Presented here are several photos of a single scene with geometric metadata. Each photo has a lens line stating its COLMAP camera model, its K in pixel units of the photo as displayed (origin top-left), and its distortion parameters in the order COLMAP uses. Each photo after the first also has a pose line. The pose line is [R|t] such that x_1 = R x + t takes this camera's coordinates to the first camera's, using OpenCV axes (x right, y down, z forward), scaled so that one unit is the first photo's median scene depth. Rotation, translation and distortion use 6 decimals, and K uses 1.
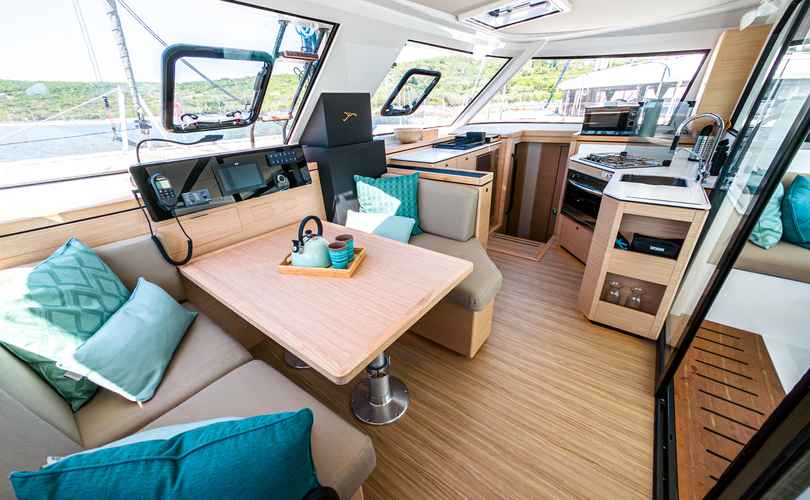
lens RADIAL K [[308.6, 0, 403.6], [0, 308.6, 245.2], [0, 0, 1]] dist [-0.020876, 0.015889]
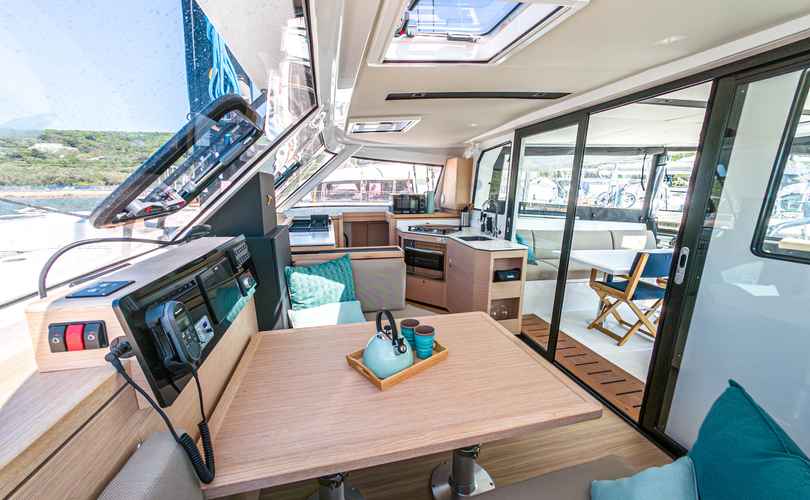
lens RADIAL K [[308.6, 0, 403.6], [0, 308.6, 245.2], [0, 0, 1]] dist [-0.020876, 0.015889]
pose [[0.638245, -0.106138, 0.762482, -0.547776], [0.294460, 0.948791, -0.114408, -0.090047], [-0.711292, 0.297541, 0.636814, 0.221461]]
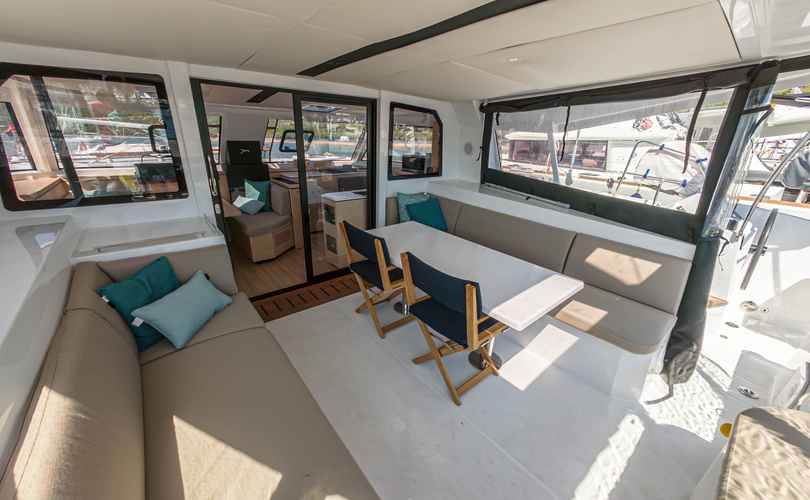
lens RADIAL K [[308.6, 0, 403.6], [0, 308.6, 245.2], [0, 0, 1]] dist [-0.020876, 0.015889]
pose [[0.972028, 0.125717, -0.198385, 1.255472], [-0.143511, 0.986573, -0.077966, 0.200724], [0.185919, 0.104255, 0.977018, -0.710297]]
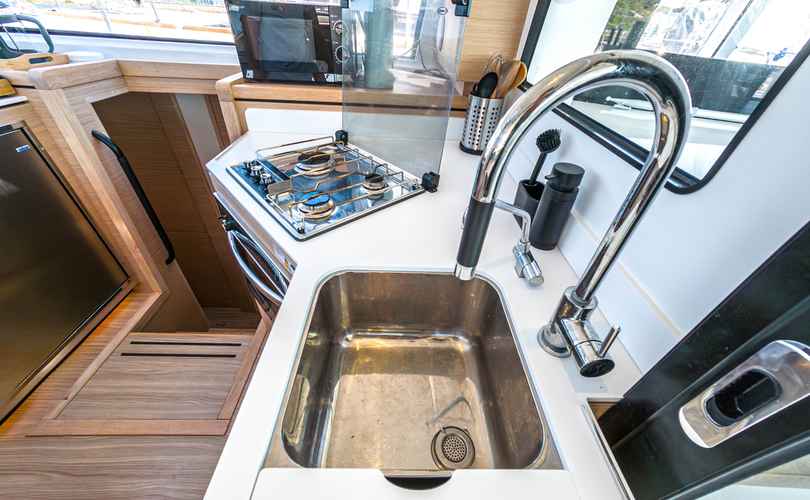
lens RADIAL K [[308.6, 0, 403.6], [0, 308.6, 245.2], [0, 0, 1]] dist [-0.020876, 0.015889]
pose [[0.783092, -0.320052, 0.533230, 0.598168], [0.189220, 0.939379, 0.285942, -0.306552], [-0.592421, -0.123021, 0.796180, 0.699313]]
